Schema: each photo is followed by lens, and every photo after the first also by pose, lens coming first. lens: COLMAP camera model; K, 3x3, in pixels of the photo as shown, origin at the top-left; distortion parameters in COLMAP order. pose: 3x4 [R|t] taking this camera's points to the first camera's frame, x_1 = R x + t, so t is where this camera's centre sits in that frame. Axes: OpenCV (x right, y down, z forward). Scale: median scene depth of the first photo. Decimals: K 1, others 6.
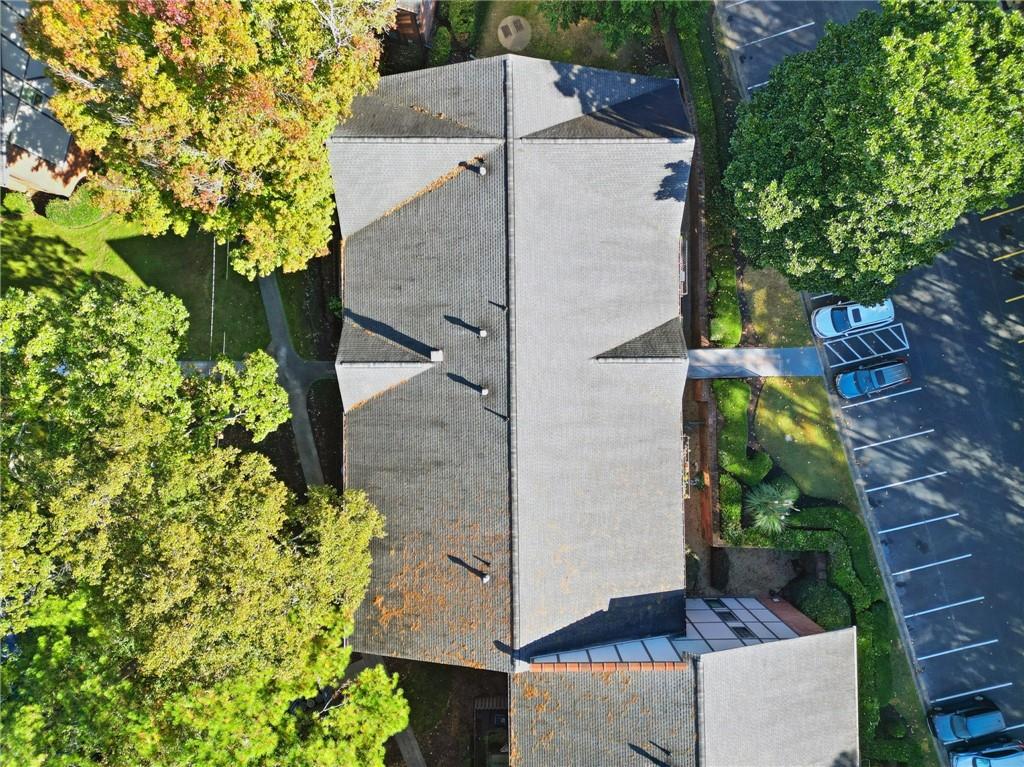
lens RADIAL K [[708.8, 0, 511.7], [0, 708.8, 376.5], [0, 0, 1]] dist [0.002295, 0.000459]
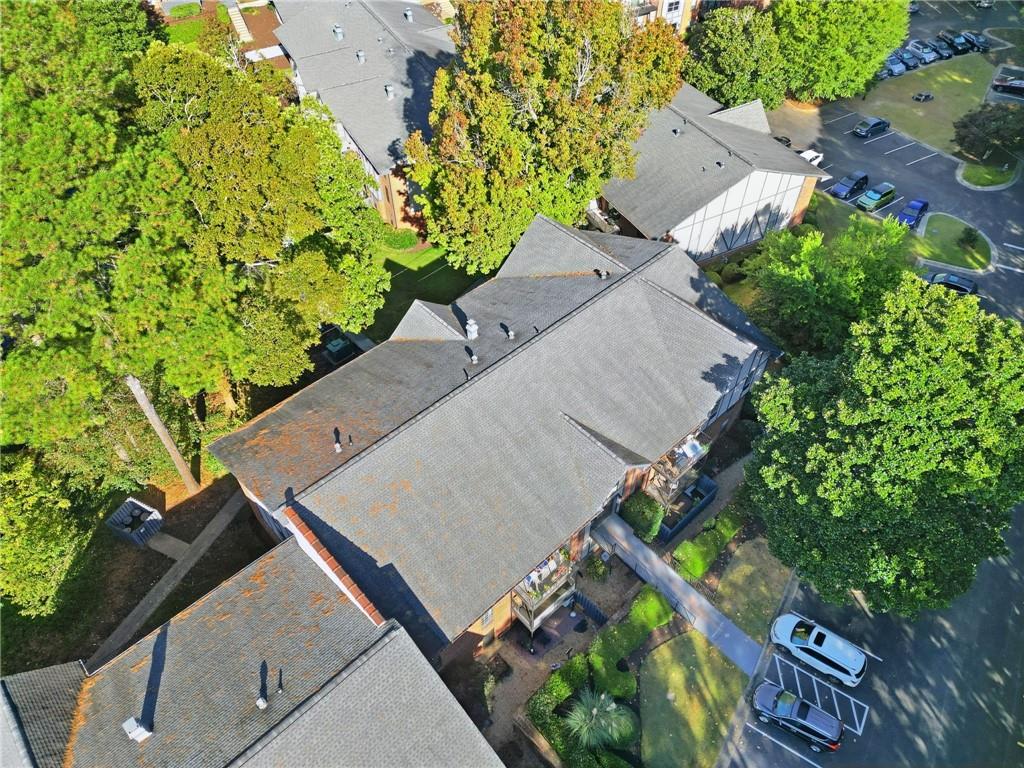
lens RADIAL K [[708.8, 0, 511.7], [0, 708.8, 377.0], [0, 0, 1]] dist [0.002295, 0.000459]
pose [[0.669083, 0.544886, -0.505399, 0.494648], [-0.743067, 0.502767, -0.441676, 0.412959], [0.013435, 0.671063, 0.741279, 0.130441]]
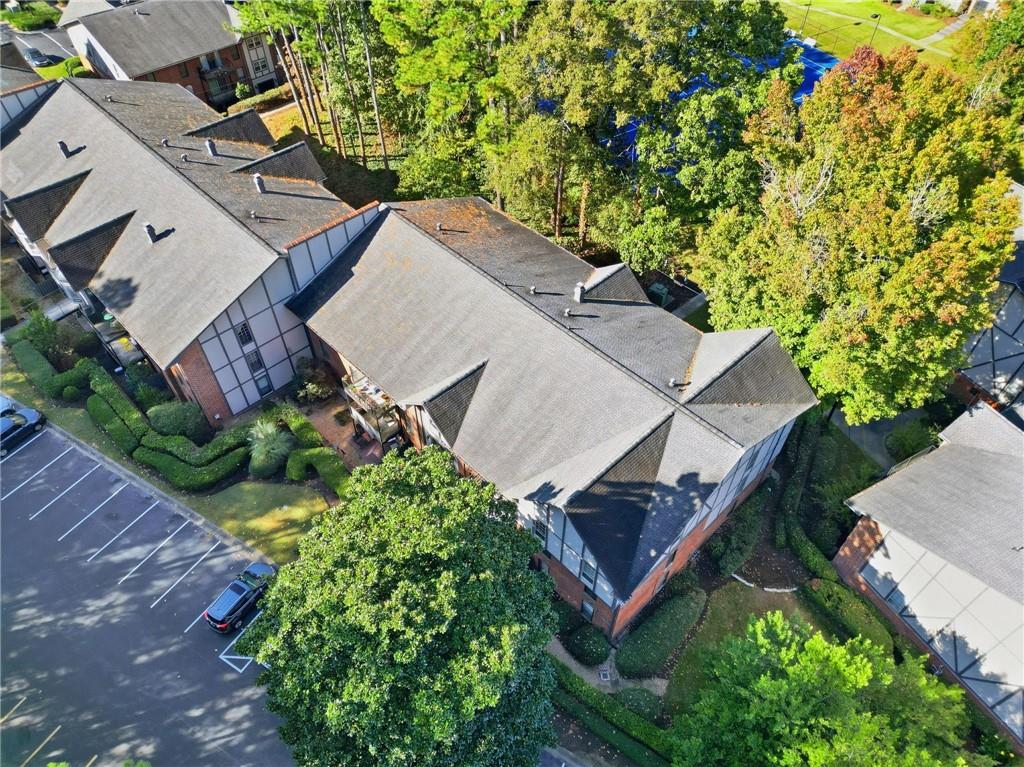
lens RADIAL K [[708.8, 0, 511.7], [0, 708.8, 376.5], [0, 0, 1]] dist [0.002295, 0.000459]
pose [[-0.723901, 0.511424, -0.463046, 0.541646], [-0.689904, -0.536653, 0.485836, -0.538302], [-0.000027, 0.671155, 0.741317, 0.127128]]
